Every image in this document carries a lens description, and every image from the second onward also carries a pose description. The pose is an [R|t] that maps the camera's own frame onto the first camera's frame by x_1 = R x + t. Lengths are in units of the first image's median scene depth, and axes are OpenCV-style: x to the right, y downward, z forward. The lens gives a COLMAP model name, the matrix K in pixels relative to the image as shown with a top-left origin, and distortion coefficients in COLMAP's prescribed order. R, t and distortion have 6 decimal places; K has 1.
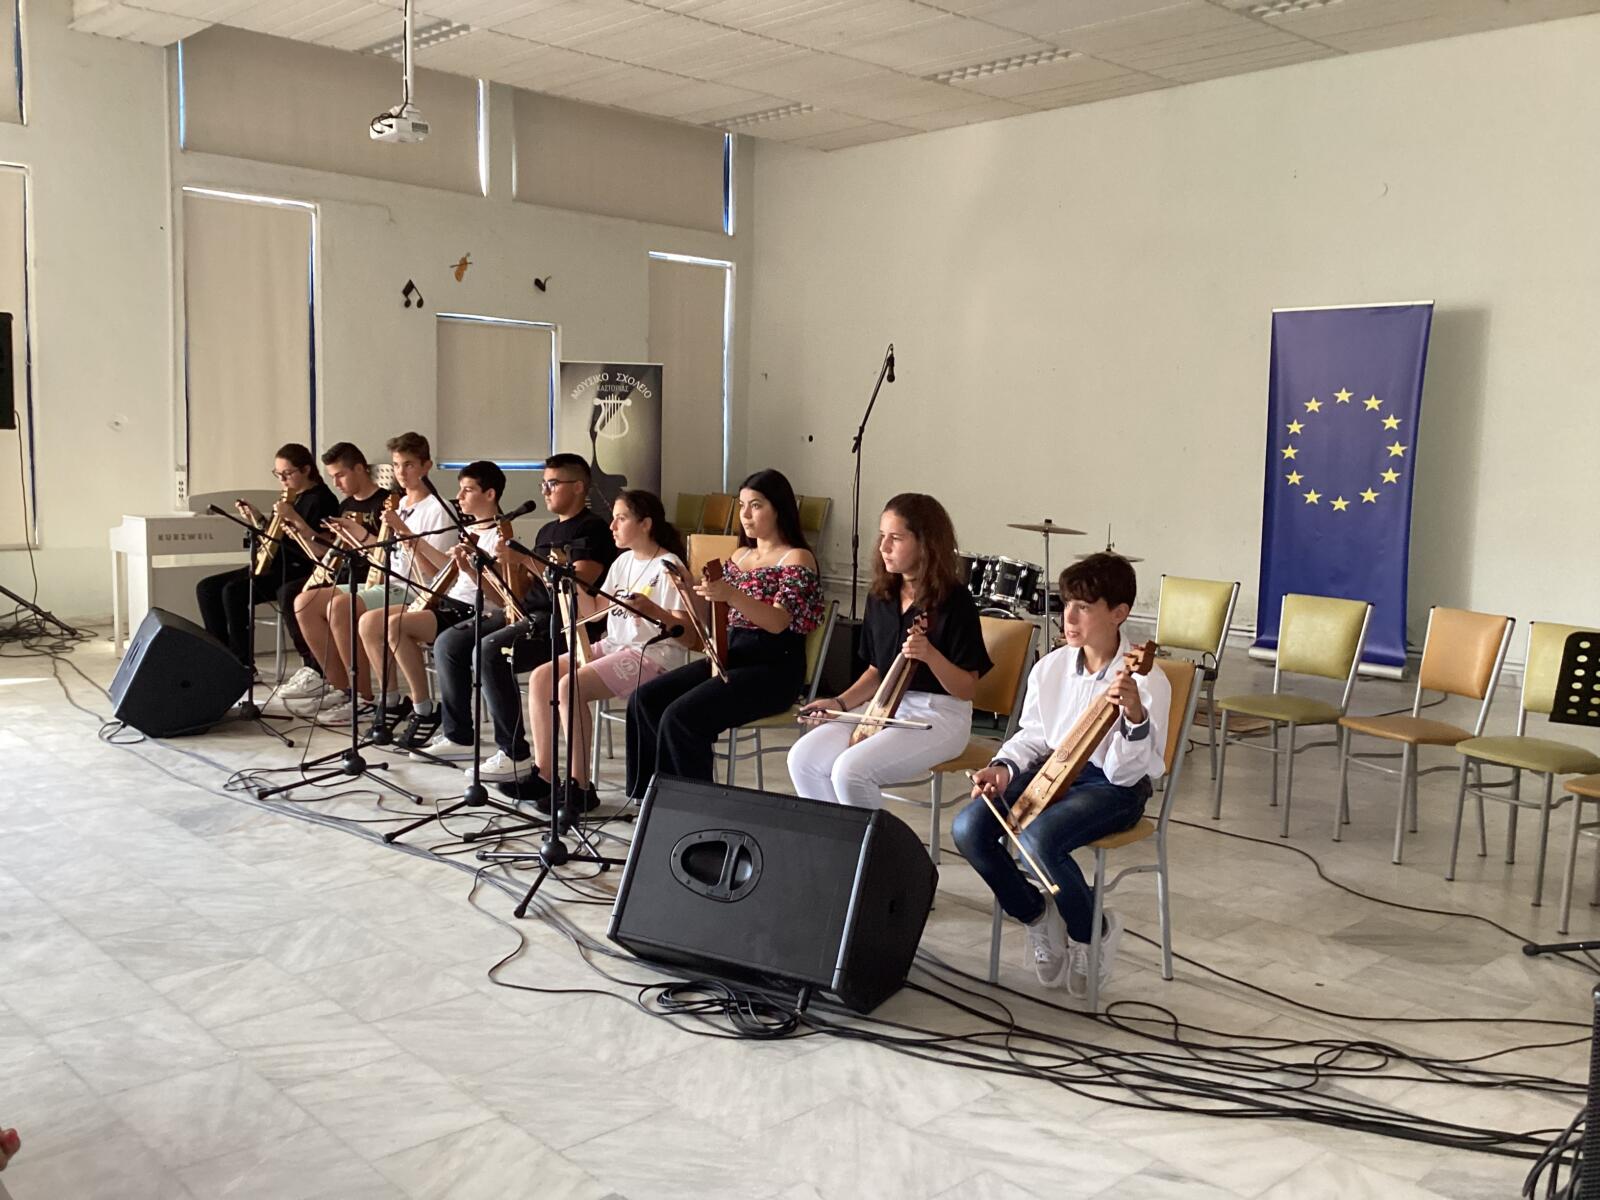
lens RADIAL K [[1427.2, 0, 800.0], [0, 1427.2, 600.0], [0, 0, 1]] dist [0.143620, -0.277591]
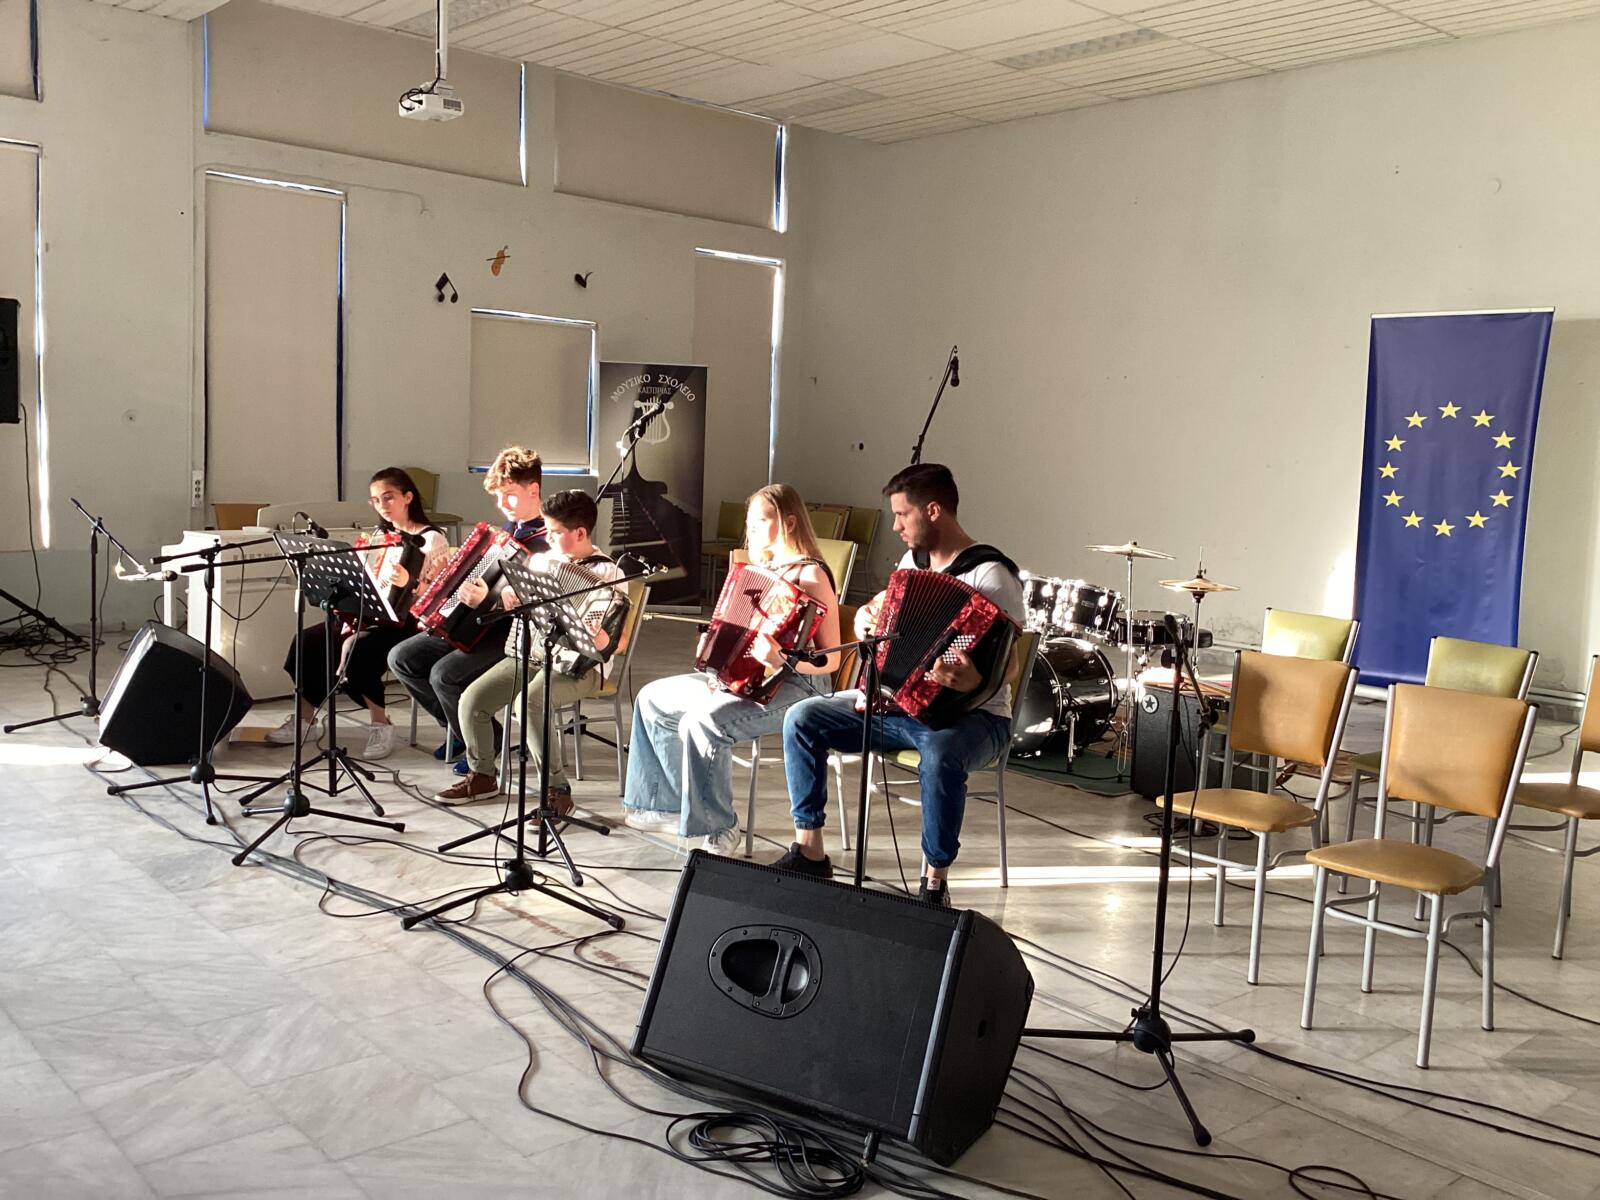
lens RADIAL K [[1427.2, 0, 800.0], [0, 1427.2, 600.0], [0, 0, 1]] dist [0.143620, -0.277591]
pose [[0.999453, 0.019654, -0.026590, -0.015517], [-0.019773, 0.999796, -0.004196, -0.016989], [0.026502, 0.004719, 0.999638, 0.136001]]
